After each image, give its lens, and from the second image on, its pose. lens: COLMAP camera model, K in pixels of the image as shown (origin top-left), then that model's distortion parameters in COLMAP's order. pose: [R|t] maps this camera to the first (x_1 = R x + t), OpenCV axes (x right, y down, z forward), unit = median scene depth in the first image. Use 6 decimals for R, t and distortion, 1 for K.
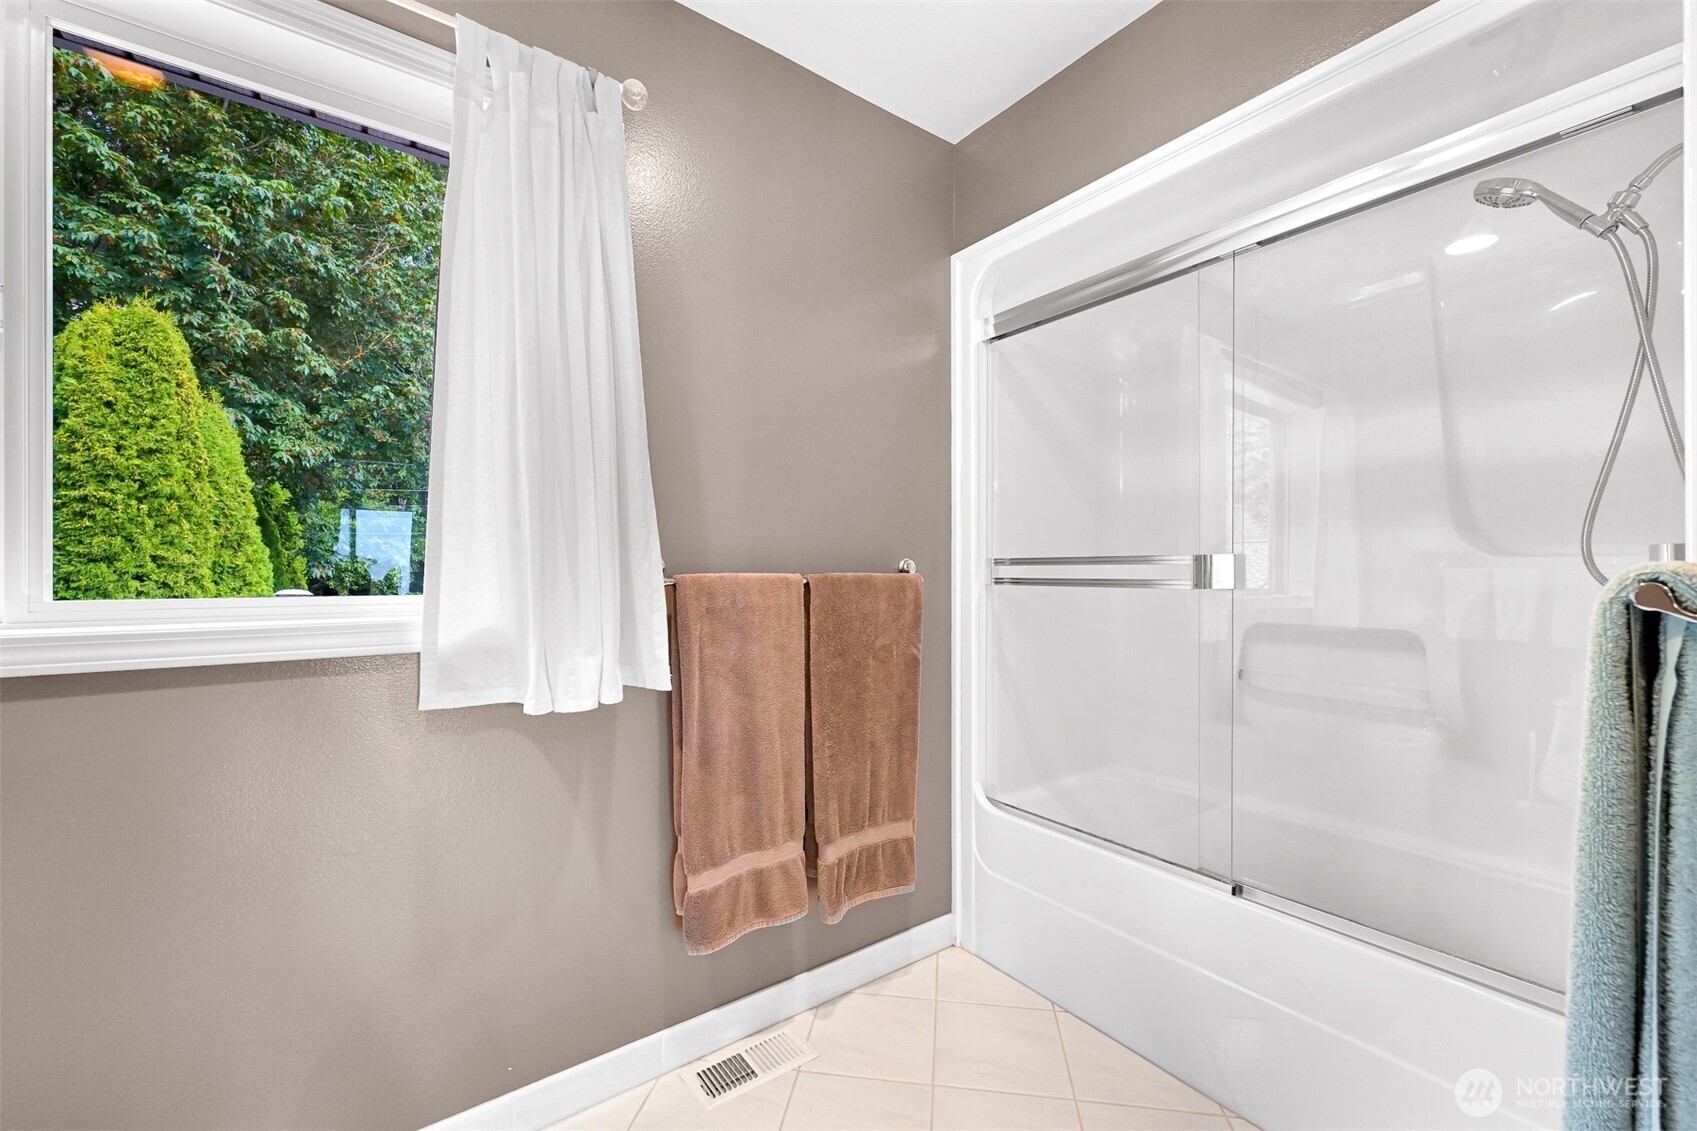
lens RADIAL K [[679.3, 0, 848.5], [0, 679.3, 565.5], [0, 0, 1]] dist [-0.000517, -0.000010]
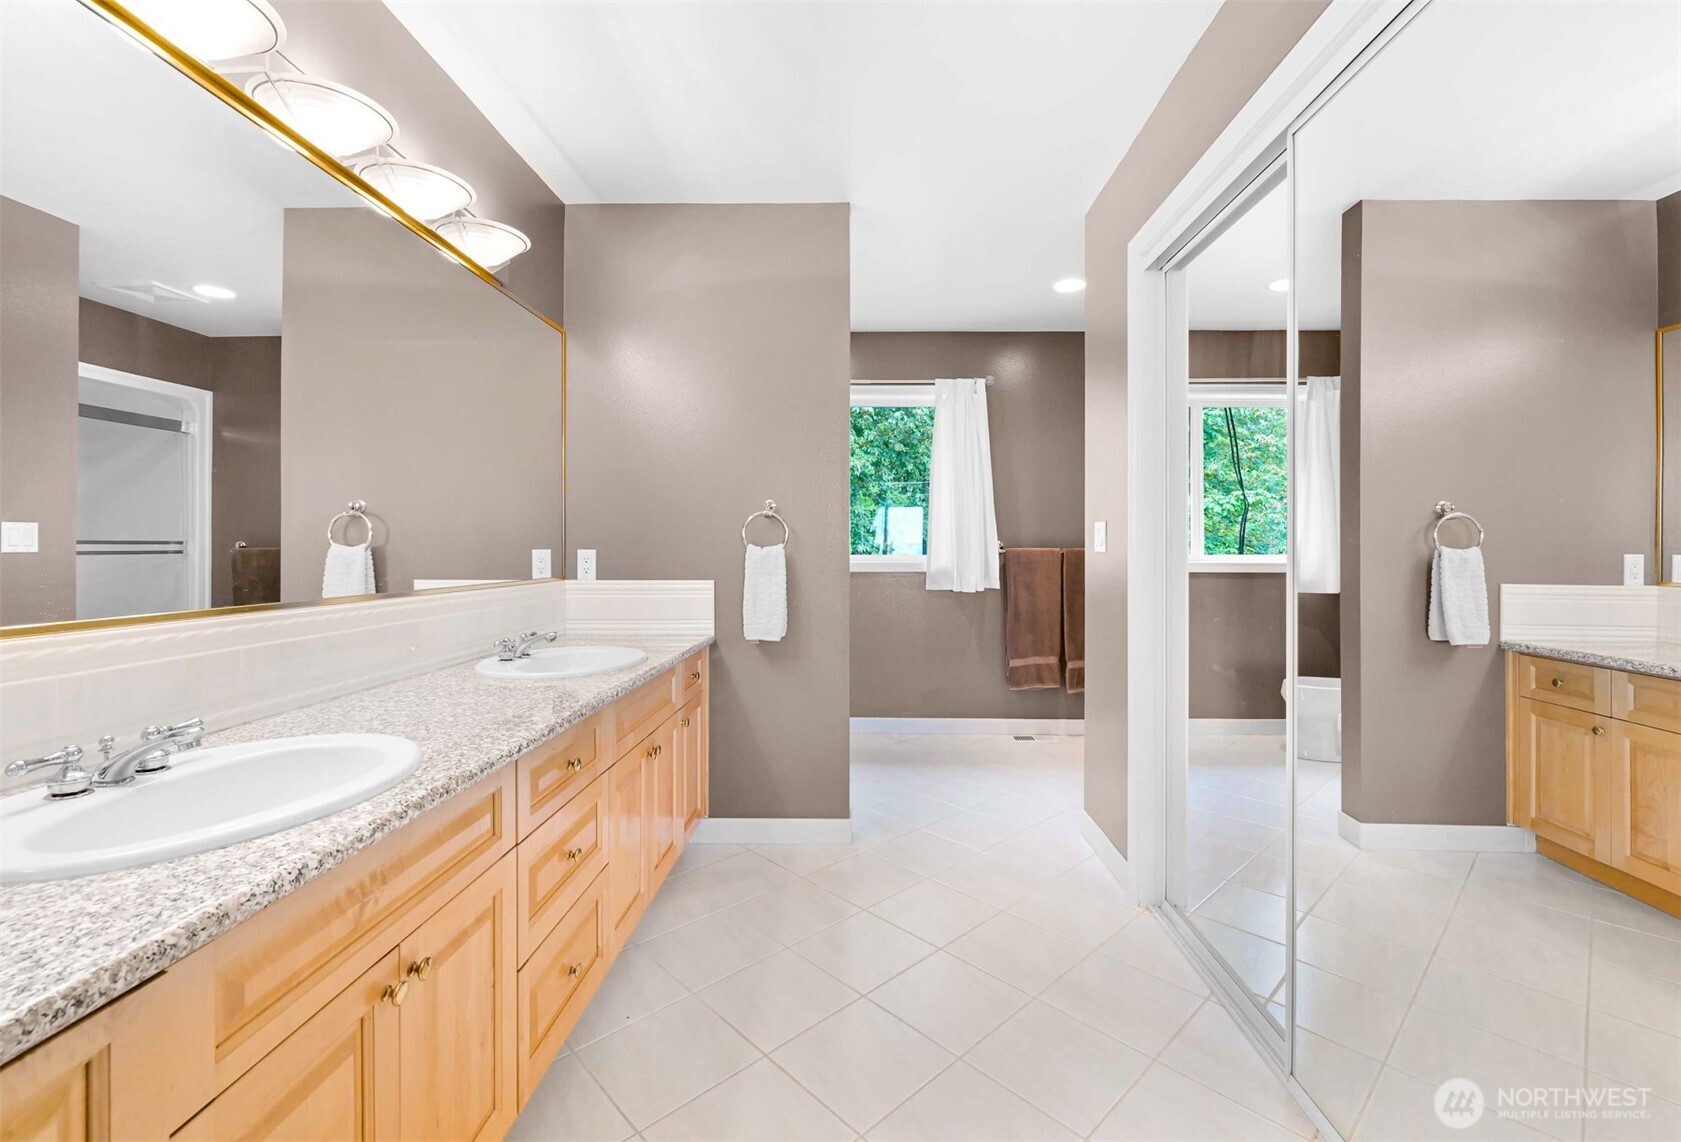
lens RADIAL K [[761.8, 0, 844.6], [0, 761.8, 542.9], [0, 0, 1]] dist [-0.000358, 0.000055]
pose [[0.787776, 0.003051, -0.615954, 1.028306], [-0.003427, 0.999994, 0.000570, -0.007960], [0.615952, 0.001662, 0.787782, -1.661362]]
